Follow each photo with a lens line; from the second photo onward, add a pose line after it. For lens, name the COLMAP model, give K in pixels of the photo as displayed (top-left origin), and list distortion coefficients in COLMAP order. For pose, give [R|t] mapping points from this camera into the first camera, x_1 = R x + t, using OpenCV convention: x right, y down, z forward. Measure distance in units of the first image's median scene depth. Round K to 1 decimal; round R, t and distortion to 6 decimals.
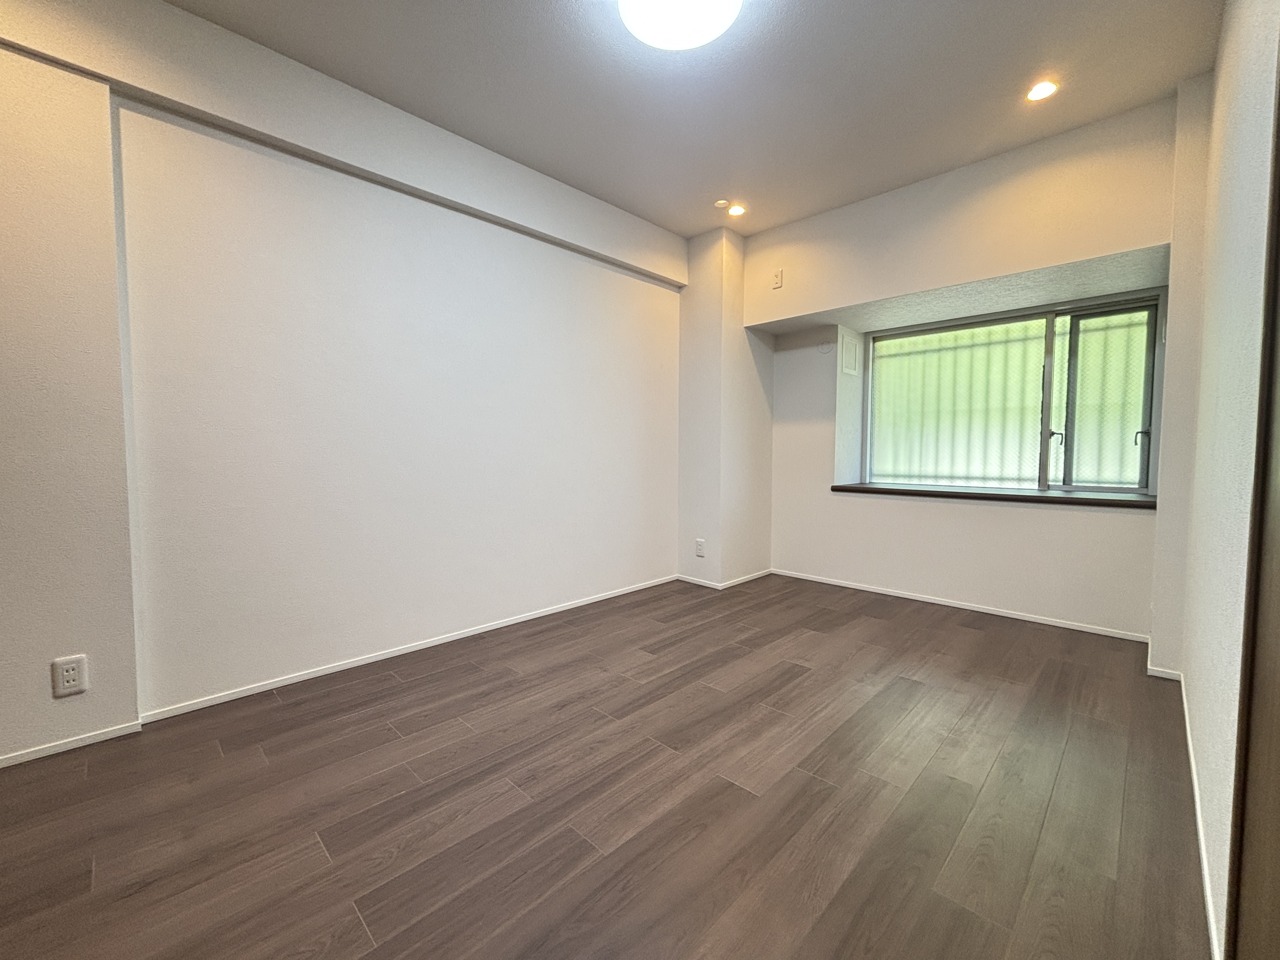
lens RADIAL K [[514.2, 0, 639.7], [0, 514.2, 475.8], [0, 0, 1]] dist [0.000707, 0.000089]
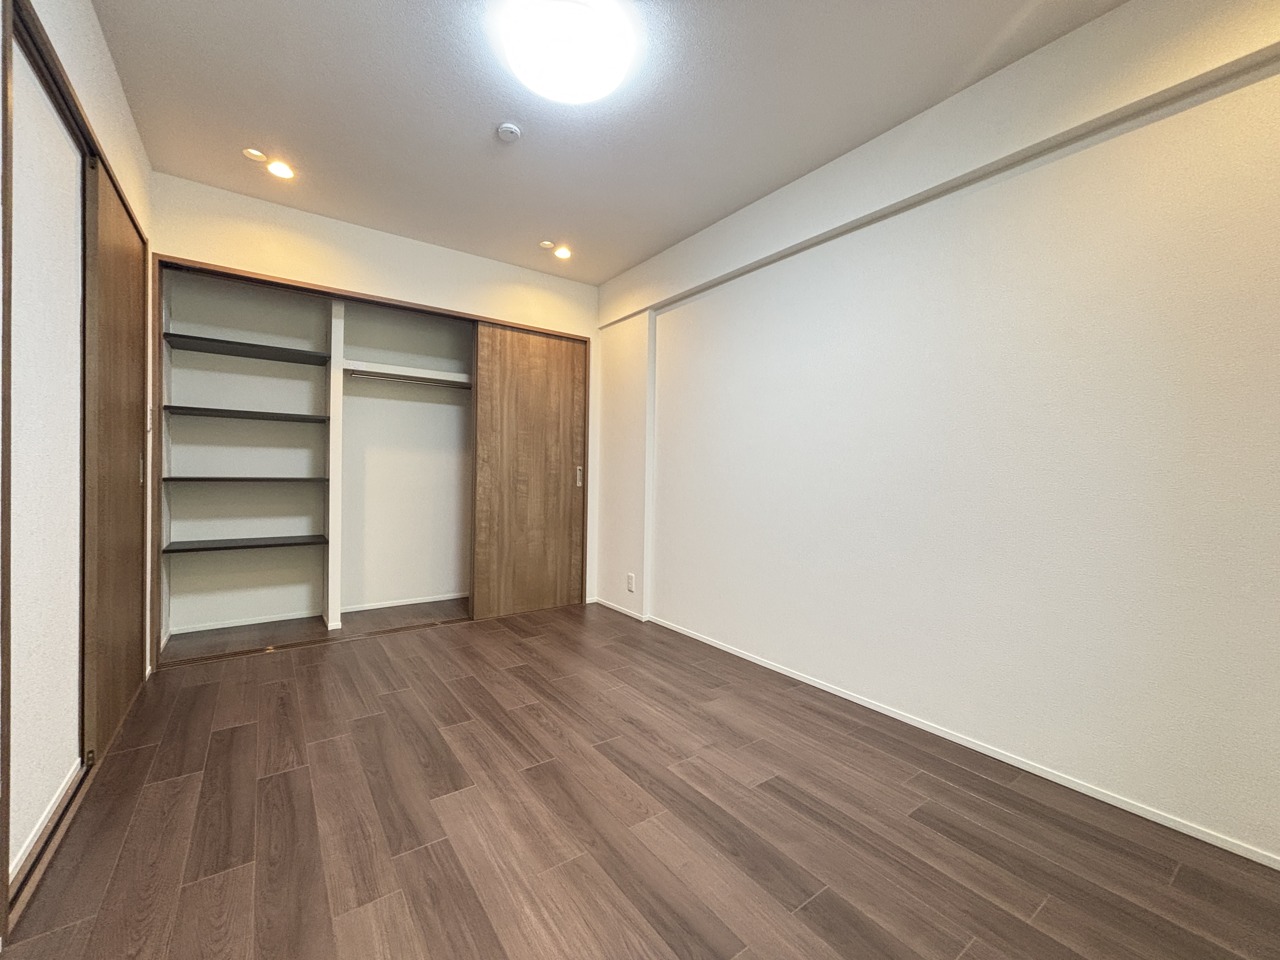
lens RADIAL K [[514.2, 0, 639.7], [0, 514.2, 475.8], [0, 0, 1]] dist [0.000707, 0.000089]
pose [[-0.144114, 0.005291, -0.989547, 0.933347], [-0.067273, 0.997620, 0.015132, -0.090668], [0.987272, 0.068751, -0.143415, 1.153014]]
